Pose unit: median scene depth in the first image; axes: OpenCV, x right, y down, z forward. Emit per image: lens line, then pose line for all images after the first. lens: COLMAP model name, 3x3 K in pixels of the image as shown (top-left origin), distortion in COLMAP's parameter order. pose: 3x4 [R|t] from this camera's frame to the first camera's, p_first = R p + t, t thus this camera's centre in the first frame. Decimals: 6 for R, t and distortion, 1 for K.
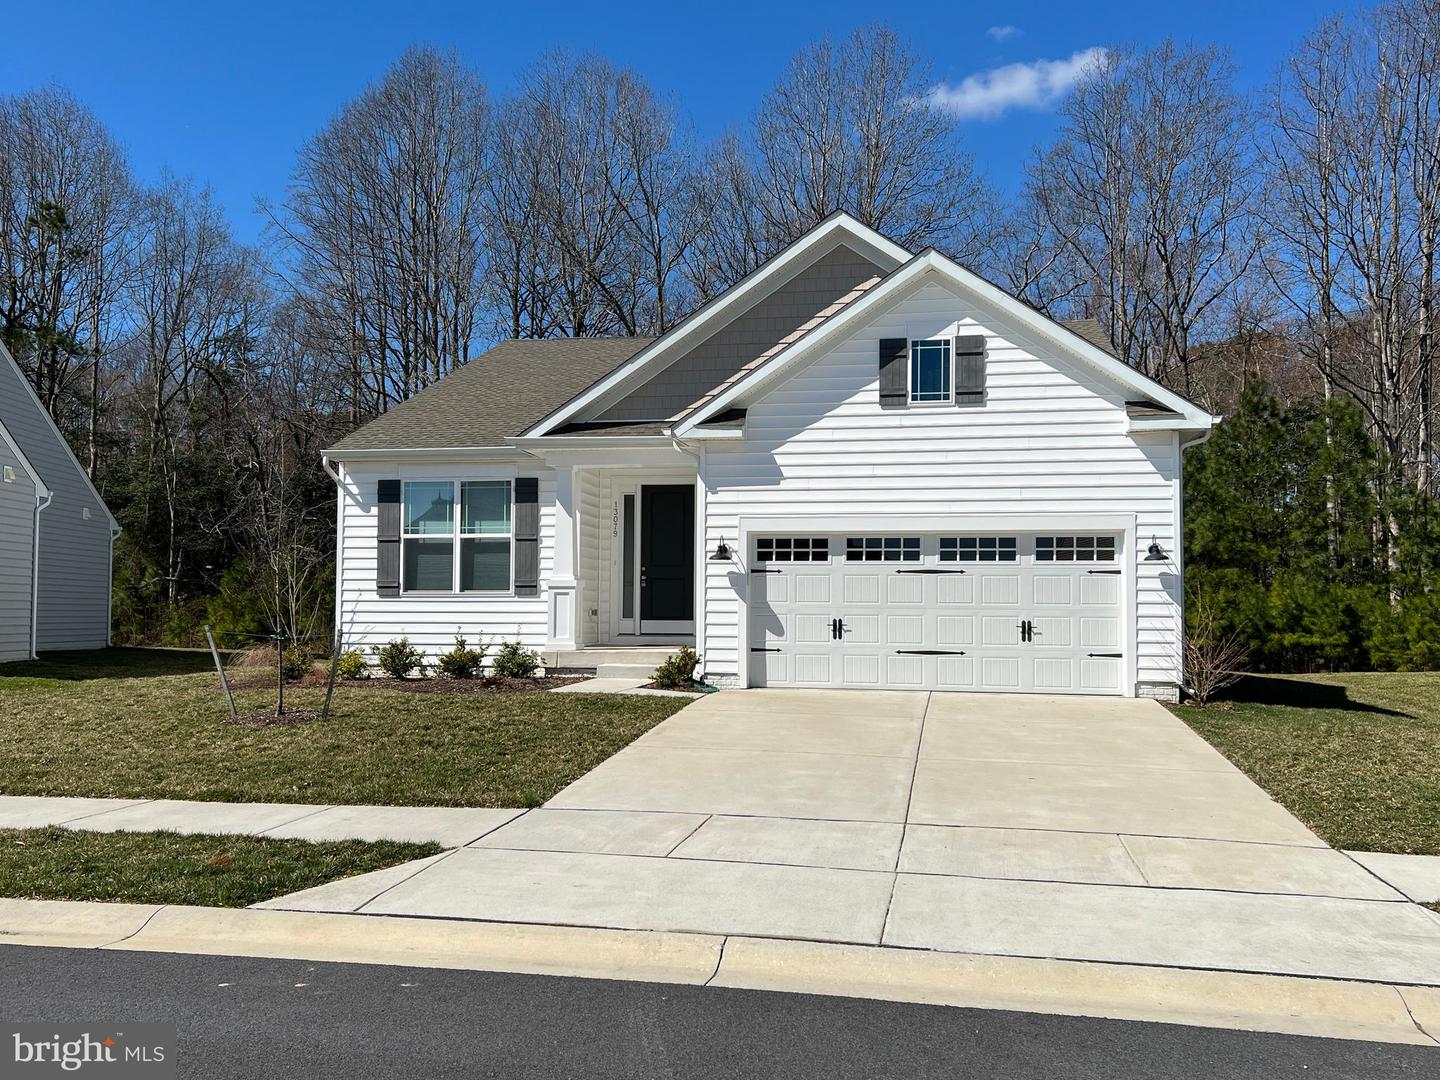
lens RADIAL K [[1451.0, 0, 720.0], [0, 1451.0, 540.0], [0, 0, 1]] dist [-0.002129, 0.001897]
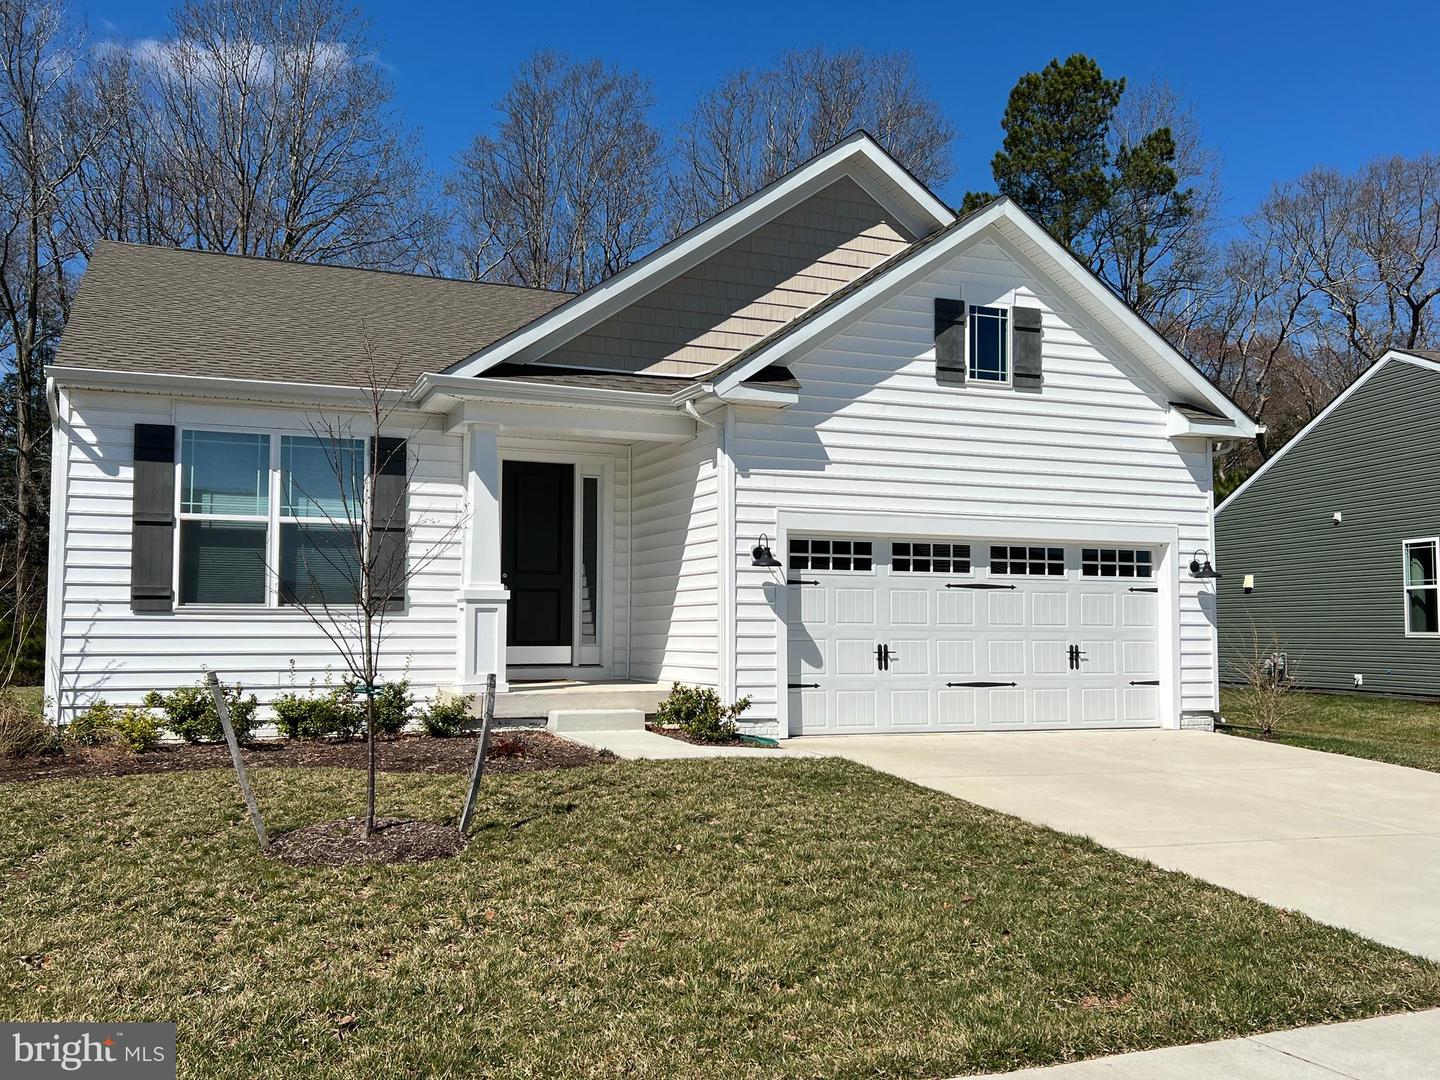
lens RADIAL K [[1451.0, 0, 720.0], [0, 1451.0, 540.0], [0, 0, 1]] dist [-0.002129, 0.001897]
pose [[0.813572, 0.033599, 0.580493, -0.453186], [-0.028048, 0.999435, -0.018537, 0.014765], [-0.580788, -0.001200, 0.814054, 0.410404]]
